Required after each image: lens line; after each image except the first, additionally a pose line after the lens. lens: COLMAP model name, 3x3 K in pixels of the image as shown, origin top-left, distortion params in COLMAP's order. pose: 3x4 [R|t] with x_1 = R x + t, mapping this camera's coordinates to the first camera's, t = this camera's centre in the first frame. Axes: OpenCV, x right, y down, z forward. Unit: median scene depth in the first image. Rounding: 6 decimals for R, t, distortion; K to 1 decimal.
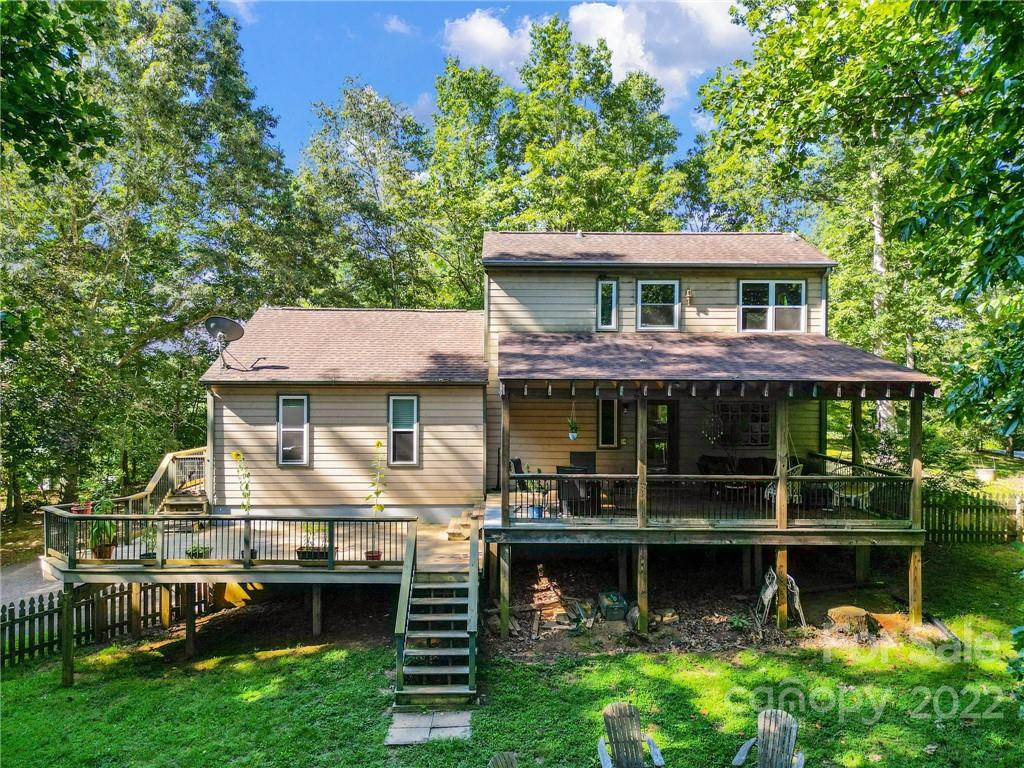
lens RADIAL K [[713.4, 0, 513.5], [0, 713.4, 387.0], [0, 0, 1]] dist [0.065050, -0.065098]
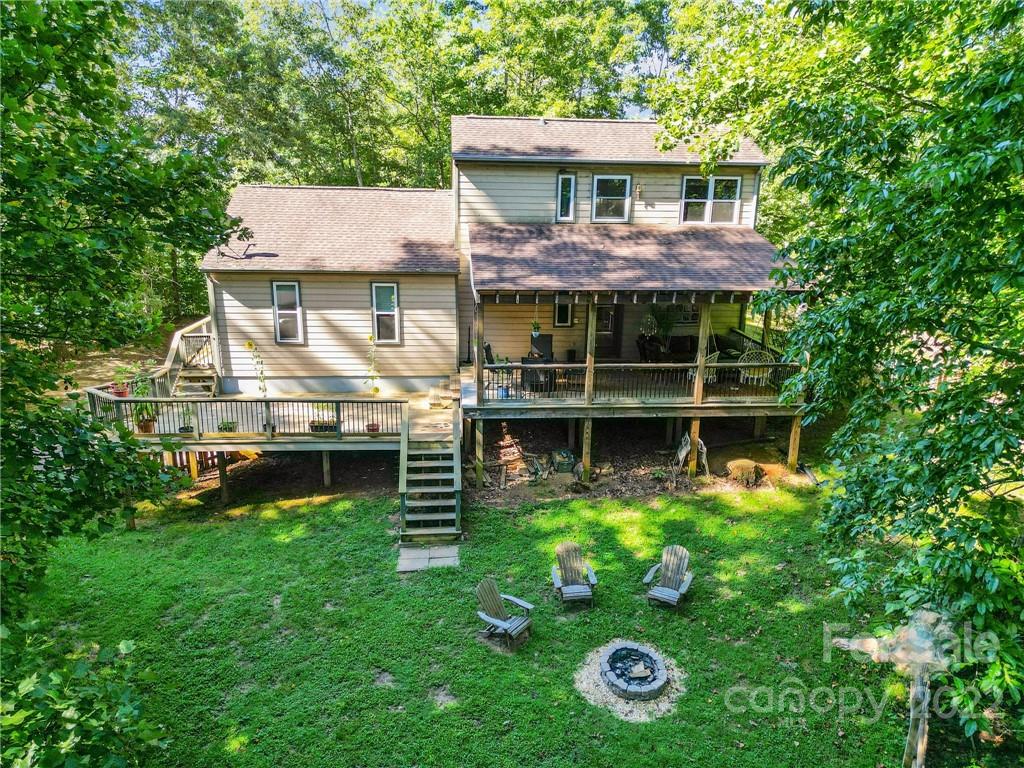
lens RADIAL K [[713.4, 0, 513.5], [0, 713.4, 387.0], [0, 0, 1]] dist [0.065050, -0.065098]
pose [[0.997638, -0.006905, 0.068350, -0.035142], [-0.010841, 0.966644, 0.255896, -0.144741], [-0.067837, -0.256032, 0.964285, -0.178981]]
